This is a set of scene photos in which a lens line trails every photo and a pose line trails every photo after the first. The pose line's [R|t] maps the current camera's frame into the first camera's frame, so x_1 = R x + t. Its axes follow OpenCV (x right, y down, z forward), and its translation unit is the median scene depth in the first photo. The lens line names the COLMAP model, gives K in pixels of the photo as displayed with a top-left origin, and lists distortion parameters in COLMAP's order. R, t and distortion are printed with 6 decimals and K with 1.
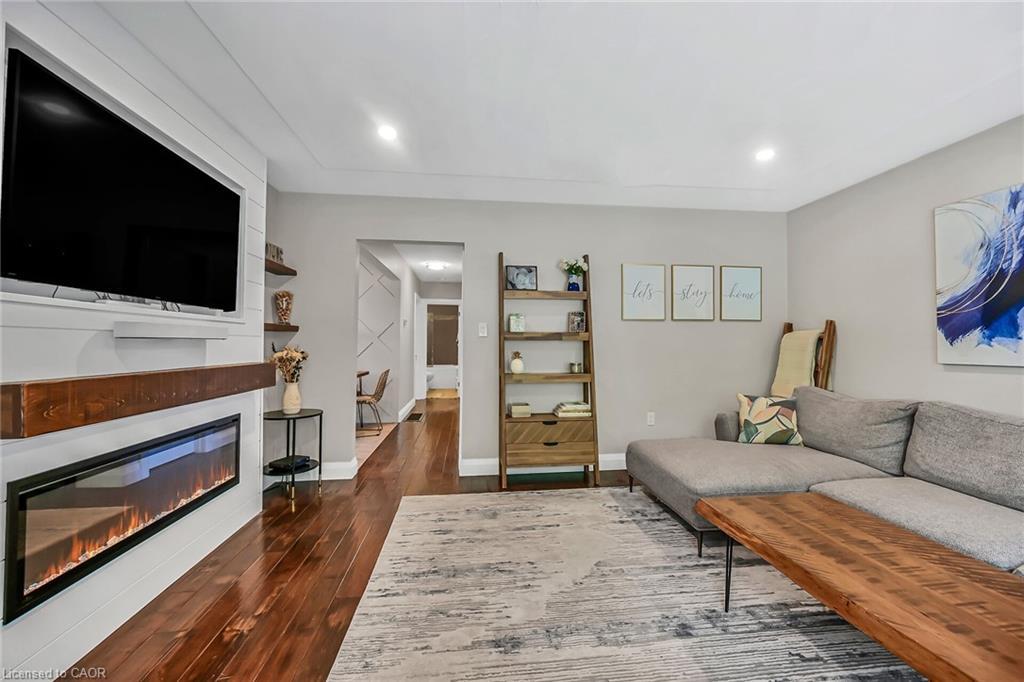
lens RADIAL K [[411.2, 0, 537.1], [0, 411.2, 333.5], [0, 0, 1]] dist [-0.001045, 0.000514]
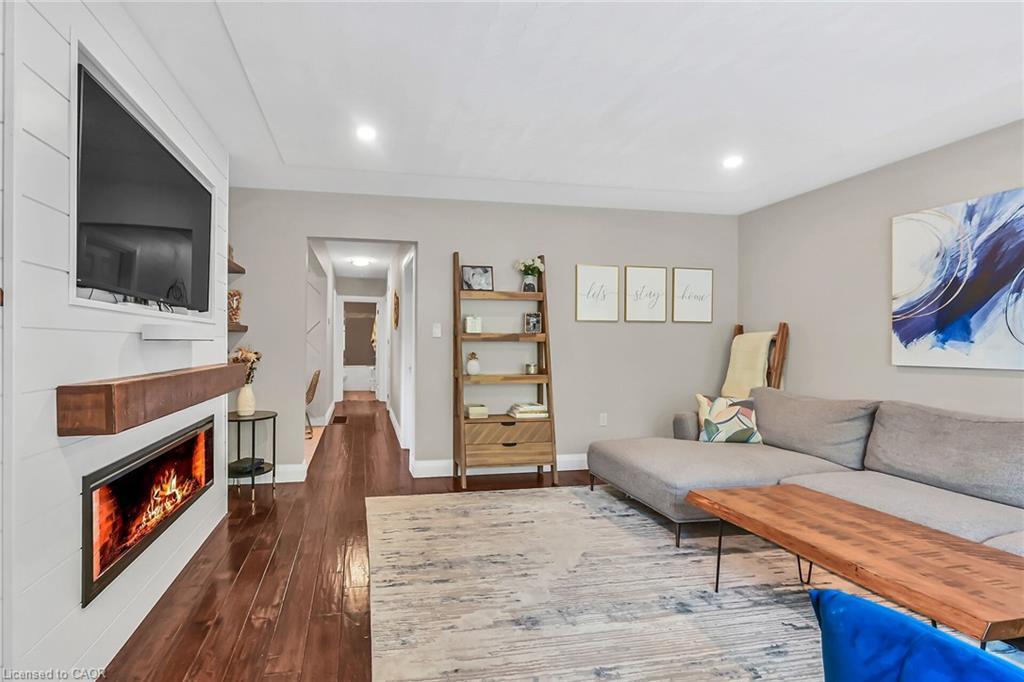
lens RADIAL K [[439.0, 0, 458.9], [0, 439.0, 341.3], [0, 0, 1]] dist [0.001445, -0.000184]
pose [[0.999234, 0.003061, 0.039009, -0.179714], [-0.003870, 0.999779, 0.020678, -0.007349], [-0.038937, -0.020813, 0.999025, -0.083193]]
